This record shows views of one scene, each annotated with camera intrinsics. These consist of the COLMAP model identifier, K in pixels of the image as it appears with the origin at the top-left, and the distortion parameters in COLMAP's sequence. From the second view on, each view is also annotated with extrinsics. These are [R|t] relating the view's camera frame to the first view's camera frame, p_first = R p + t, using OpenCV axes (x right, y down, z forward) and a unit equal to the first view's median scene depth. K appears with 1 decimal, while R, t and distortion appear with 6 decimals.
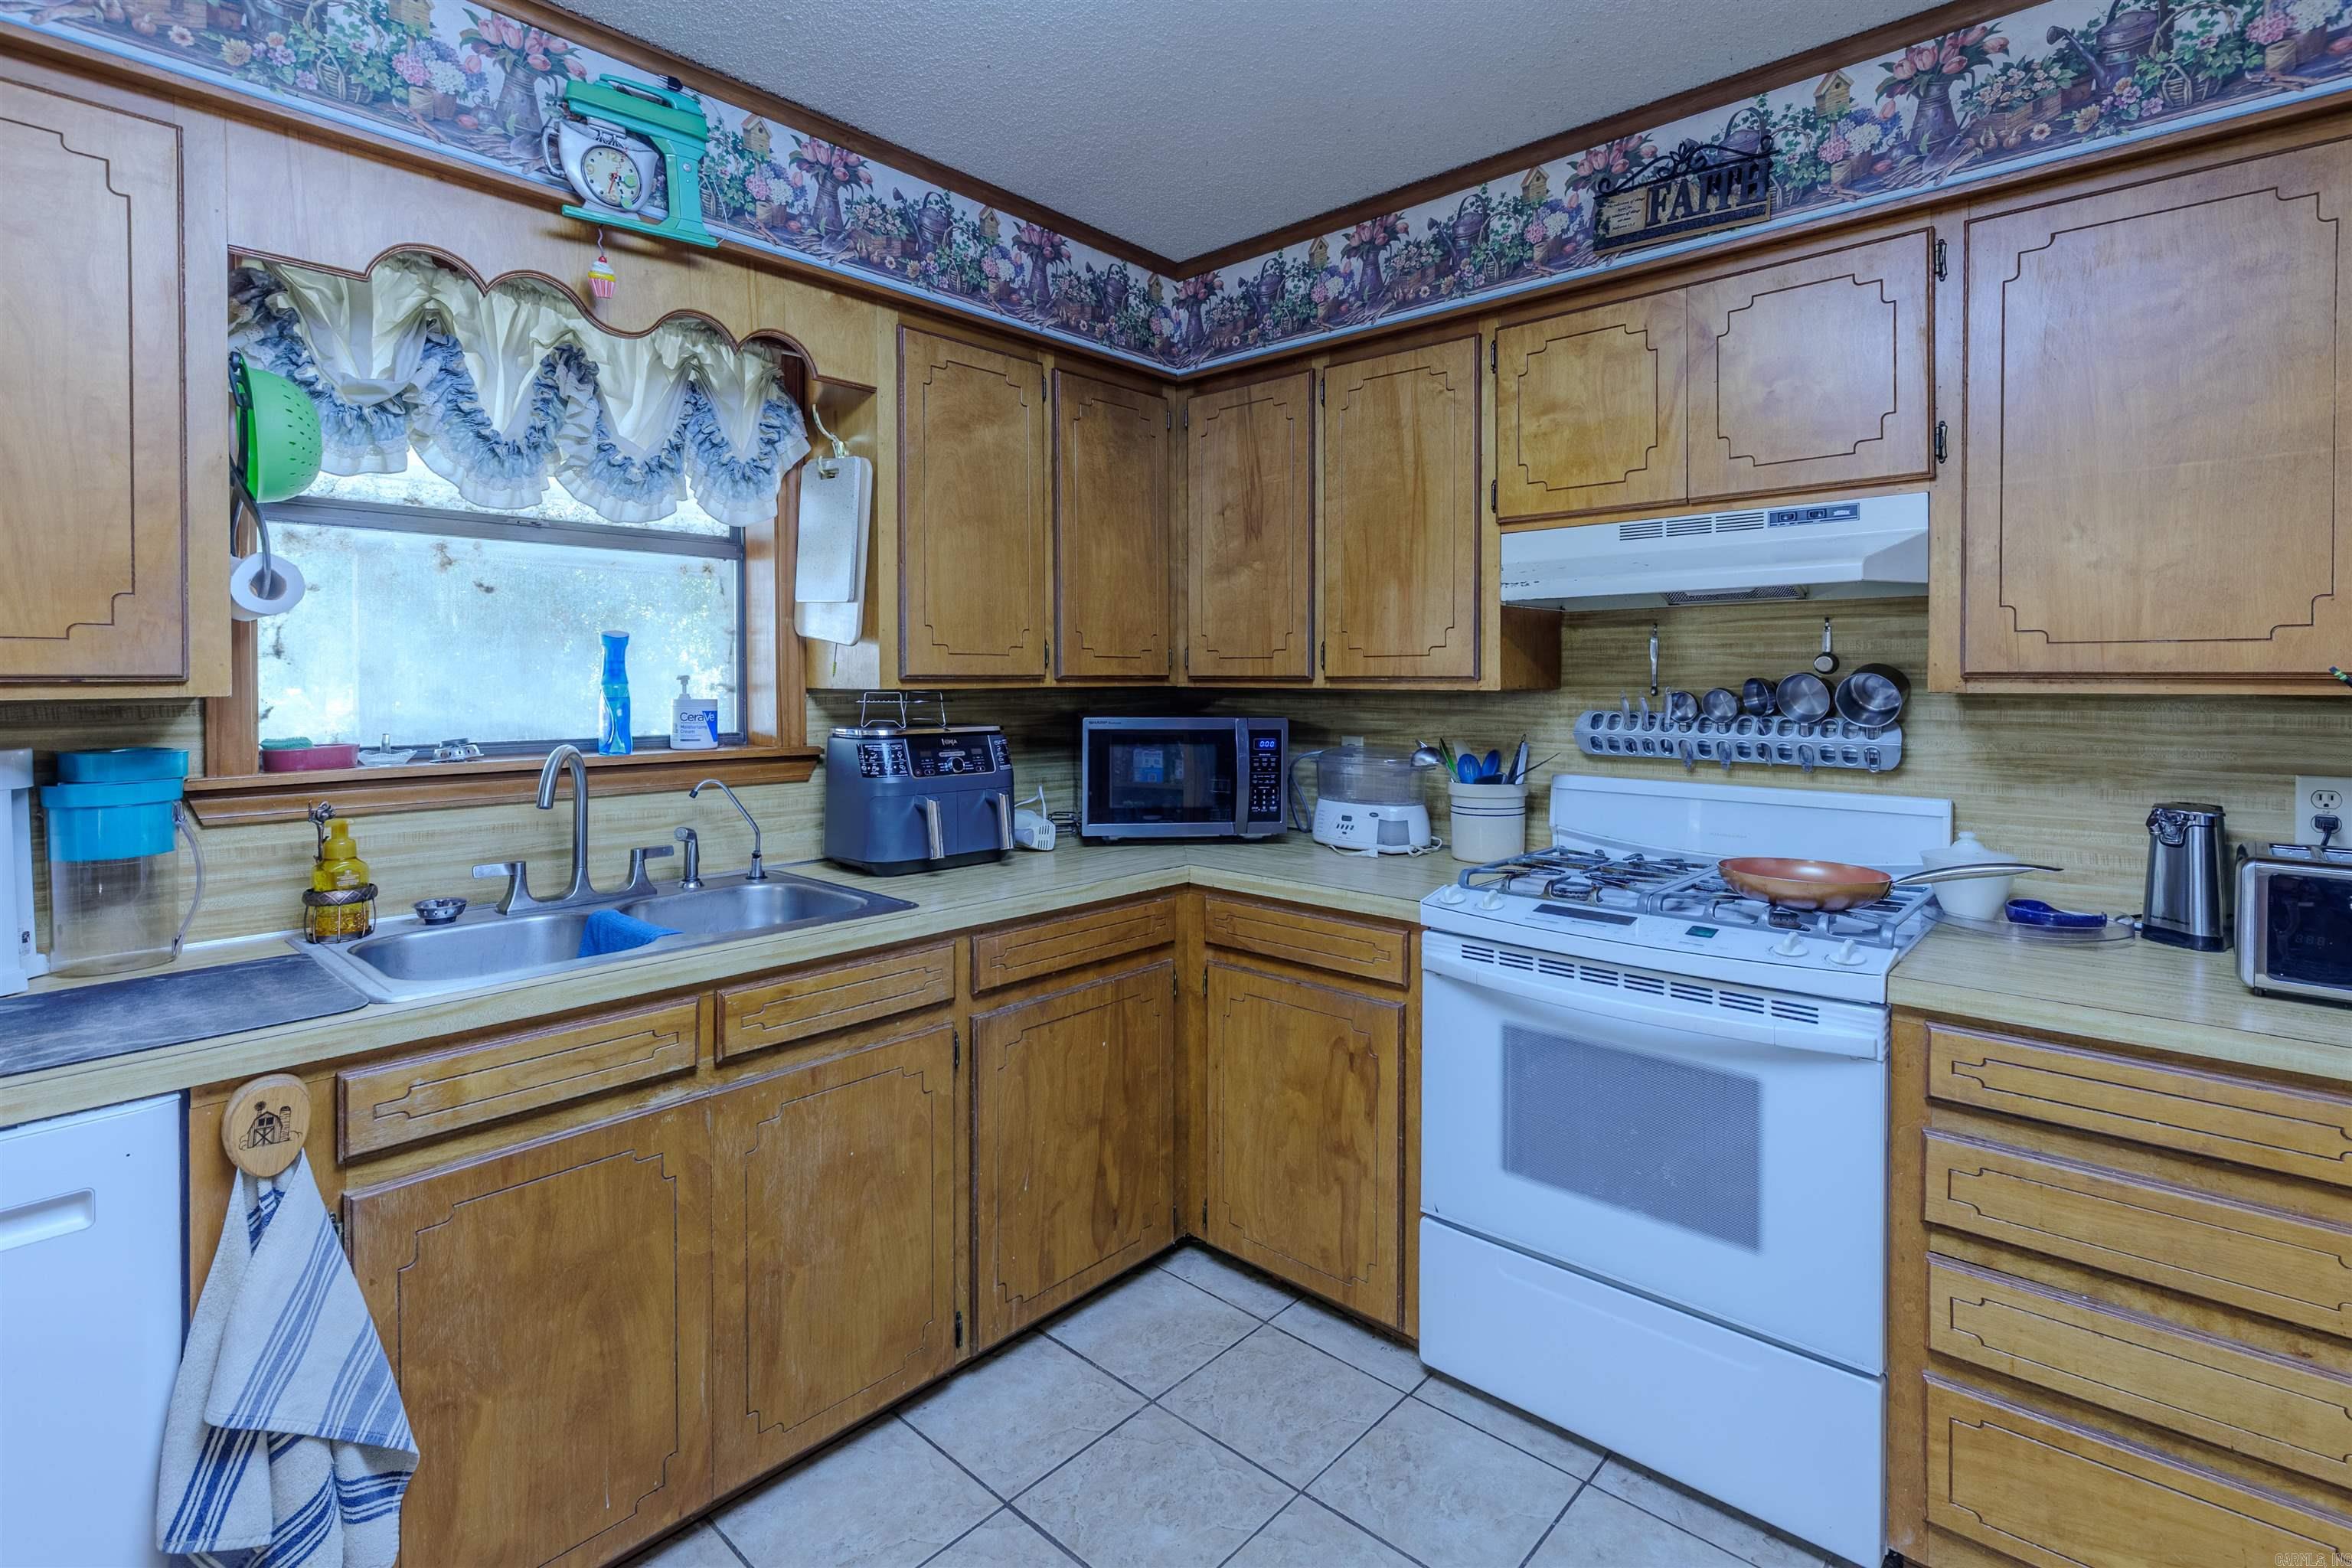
lens RADIAL K [[1111.7, 0, 1083.6], [0, 1111.7, 697.9], [0, 0, 1]] dist [0.000652, -0.000444]
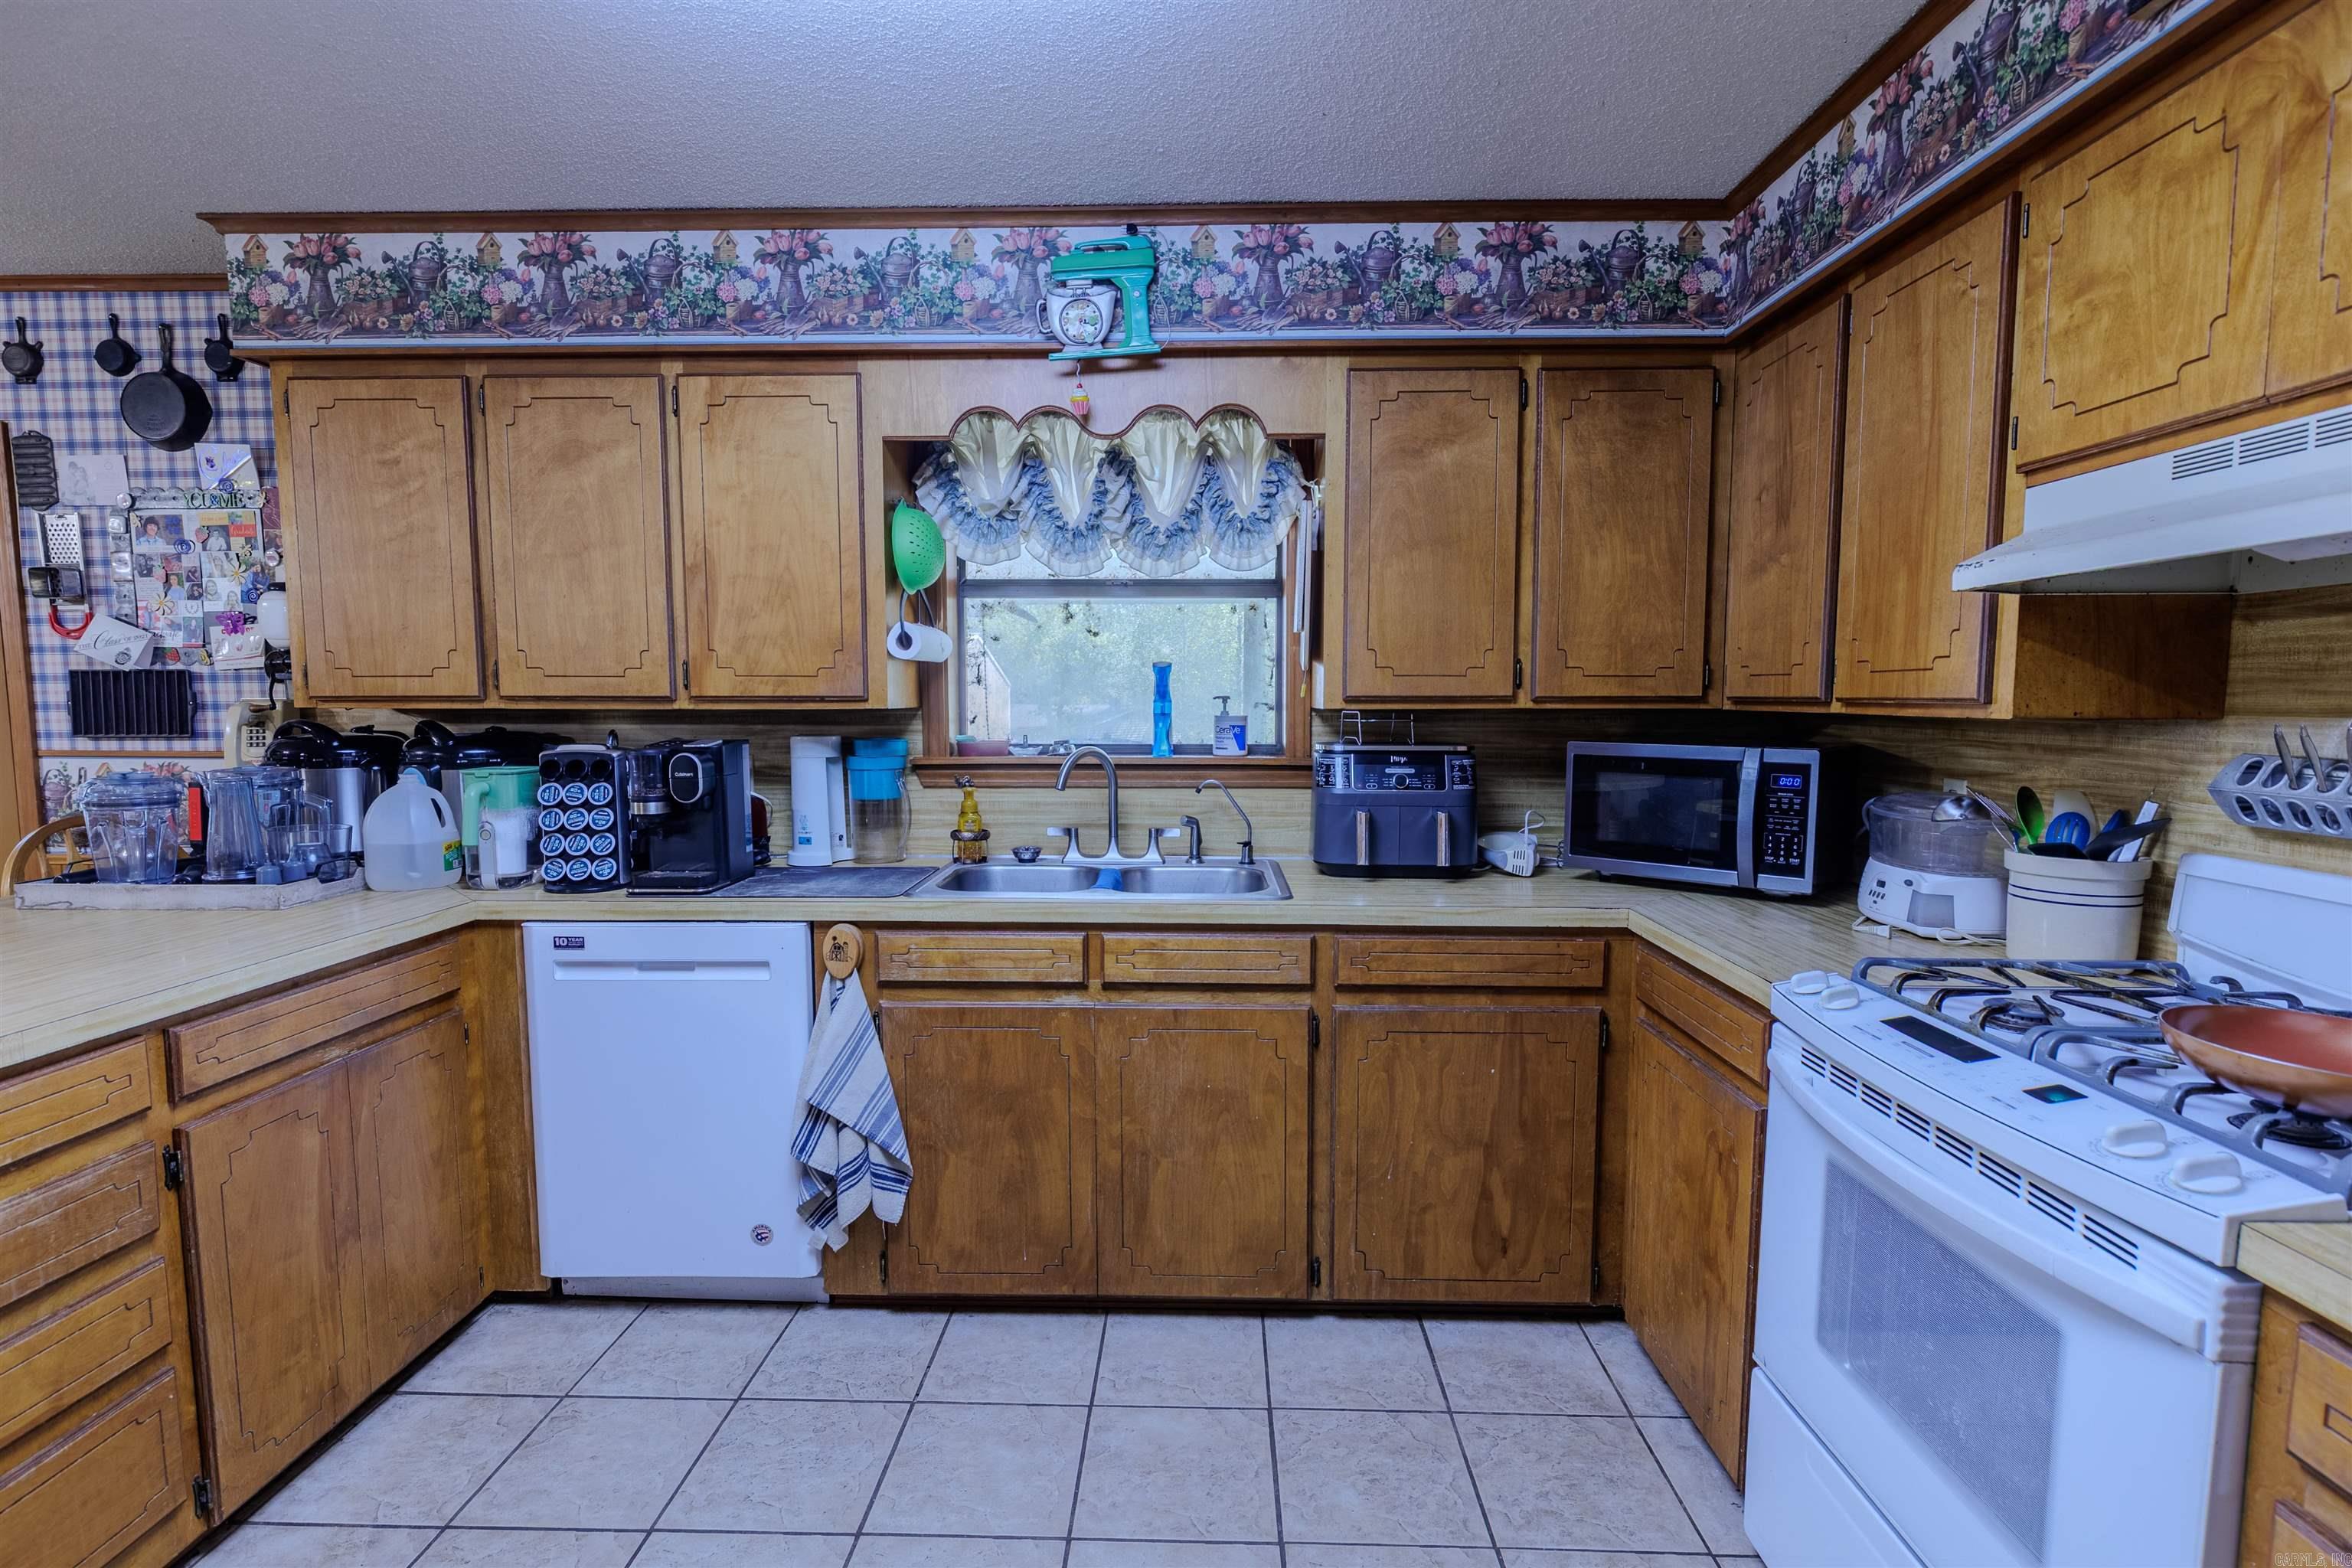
lens RADIAL K [[1054.9, 0, 1115.7], [0, 1054.9, 796.1], [0, 0, 1]] dist [-0.000467, -0.000045]
pose [[0.657826, 0.072439, -0.749679, 0.505703], [-0.015095, 0.996432, 0.083037, -0.005328], [0.753019, -0.043307, 0.656572, 0.148101]]
